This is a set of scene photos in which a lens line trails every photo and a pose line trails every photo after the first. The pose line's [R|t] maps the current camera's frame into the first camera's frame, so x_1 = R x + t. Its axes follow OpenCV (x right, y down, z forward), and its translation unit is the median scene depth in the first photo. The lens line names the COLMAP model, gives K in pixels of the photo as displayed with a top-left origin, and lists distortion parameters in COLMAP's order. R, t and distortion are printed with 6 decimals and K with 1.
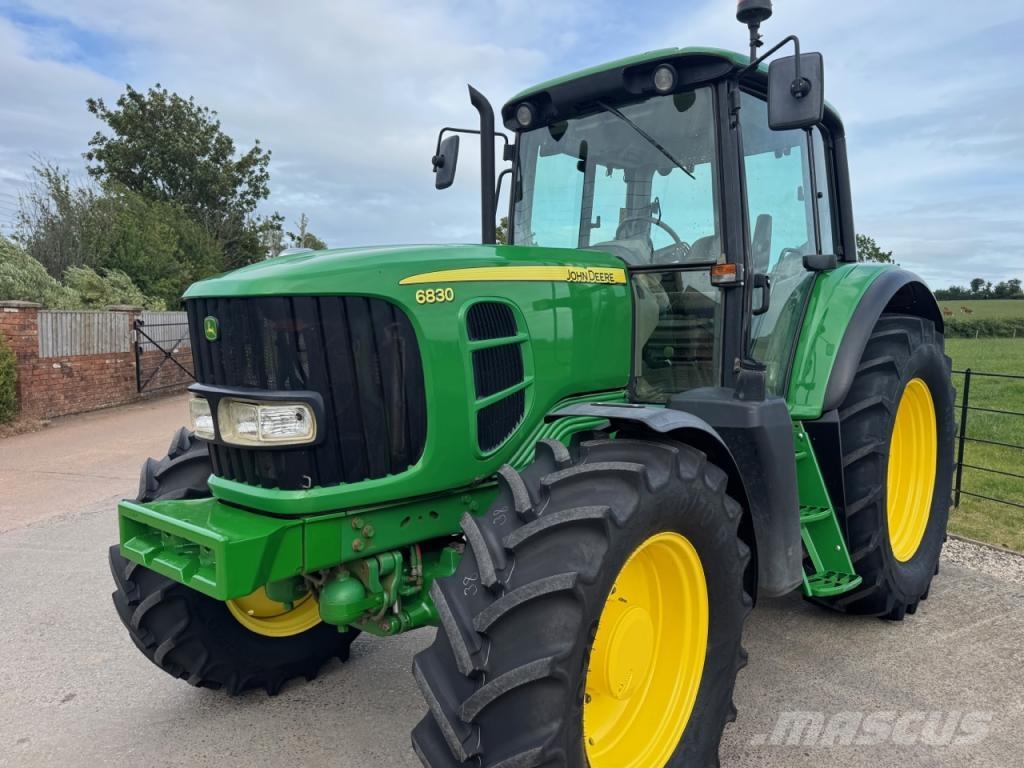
lens RADIAL K [[772.5, 0, 510.1], [0, 772.5, 407.0], [0, 0, 1]] dist [0.104510, -0.143590]
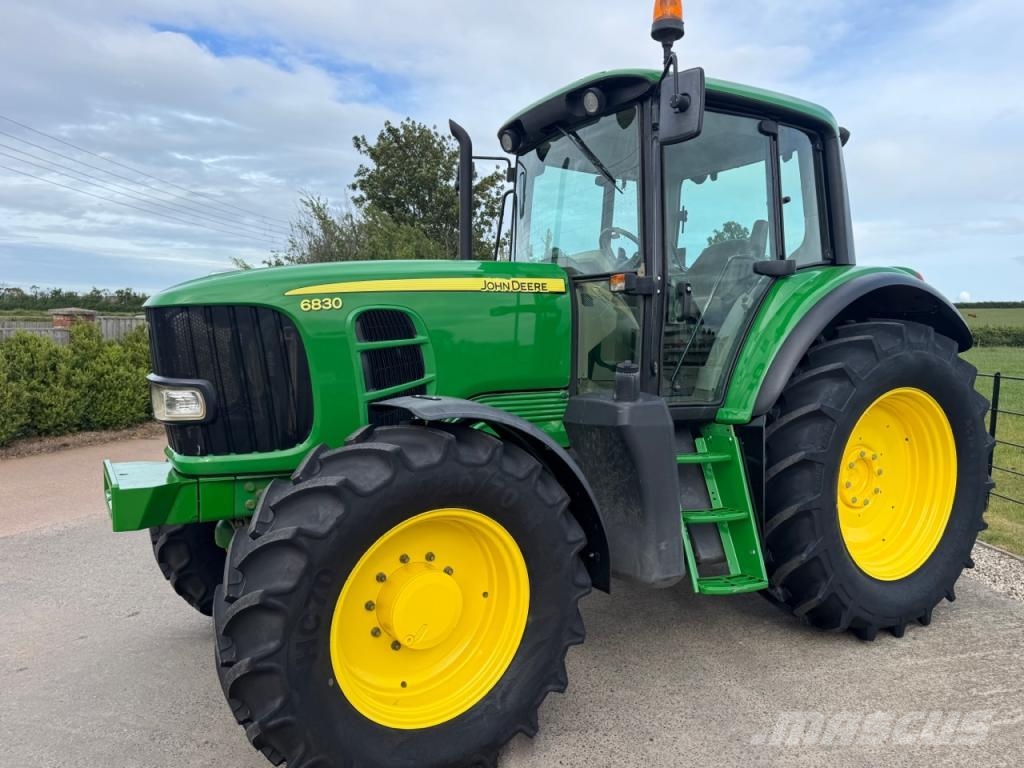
lens RADIAL K [[762.7, 0, 523.5], [0, 762.7, 410.6], [0, 0, 1]] dist [0.117302, -0.162136]
pose [[0.951284, 0.034019, -0.306433, 0.453784], [-0.034999, 0.999385, 0.002298, 0.006740], [0.306323, 0.008539, 0.951889, -0.037301]]
